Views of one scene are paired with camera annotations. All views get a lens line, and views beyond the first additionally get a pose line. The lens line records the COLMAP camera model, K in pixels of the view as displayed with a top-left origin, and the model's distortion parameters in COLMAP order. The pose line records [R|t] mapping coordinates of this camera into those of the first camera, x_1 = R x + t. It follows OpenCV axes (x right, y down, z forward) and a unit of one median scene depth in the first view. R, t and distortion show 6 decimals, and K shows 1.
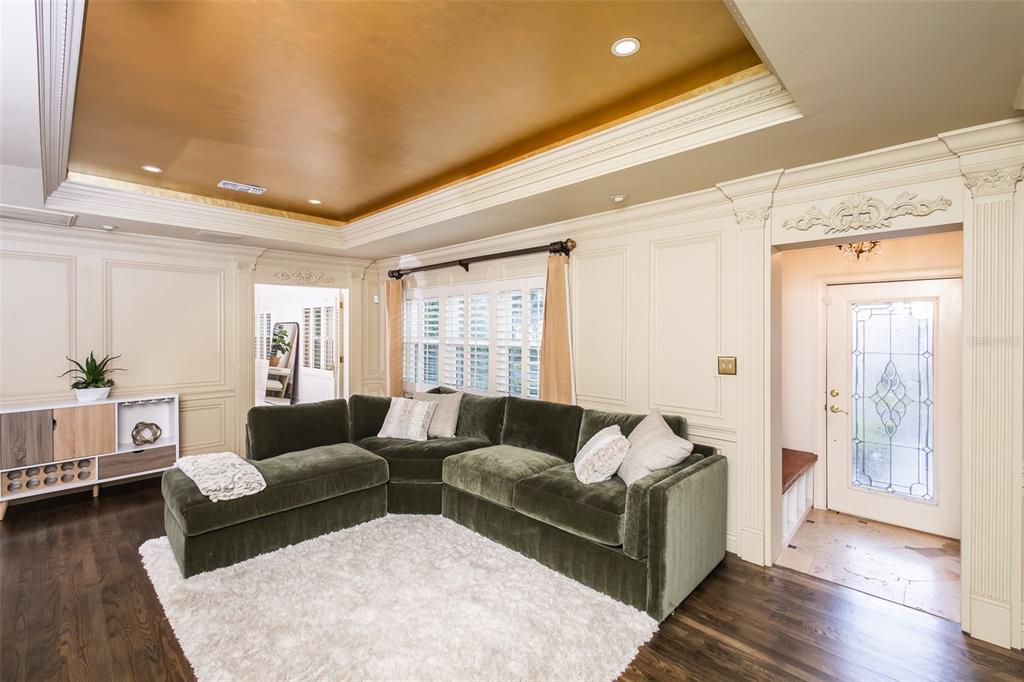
lens RADIAL K [[440.5, 0, 515.4], [0, 440.5, 332.1], [0, 0, 1]] dist [0.001175, -0.000095]
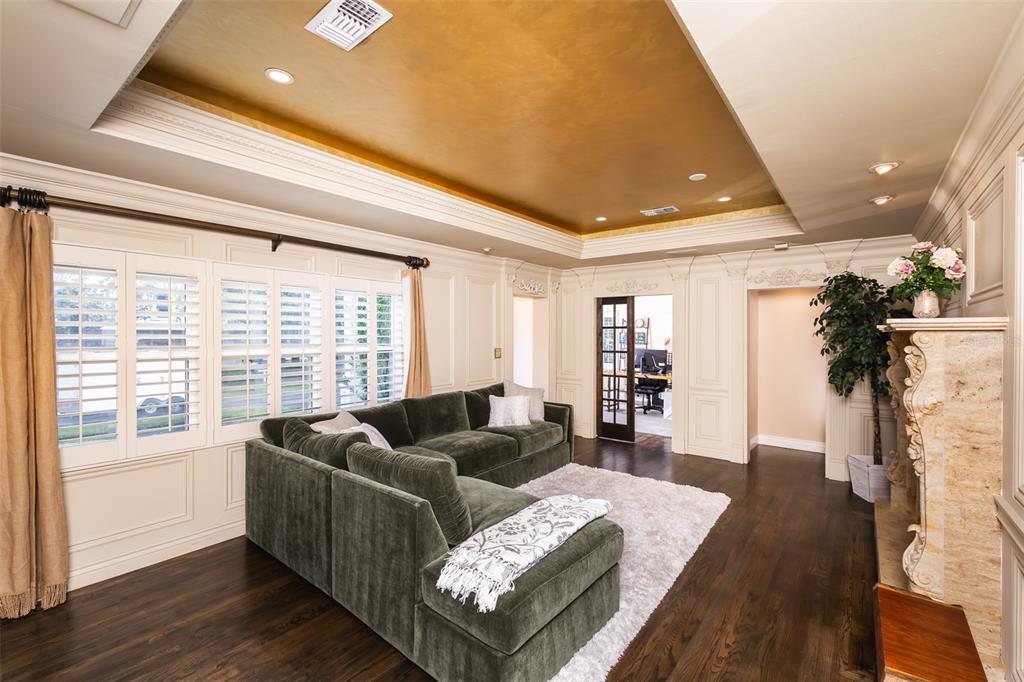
lens RADIAL K [[440.5, 0, 514.8], [0, 440.5, 339.5], [0, 0, 1]] dist [0.001175, -0.000095]
pose [[-0.096232, -0.015966, 0.995231, -1.071169], [0.000445, 0.999871, 0.016084, -0.009295], [-0.995359, 0.001991, -0.096212, 0.859133]]
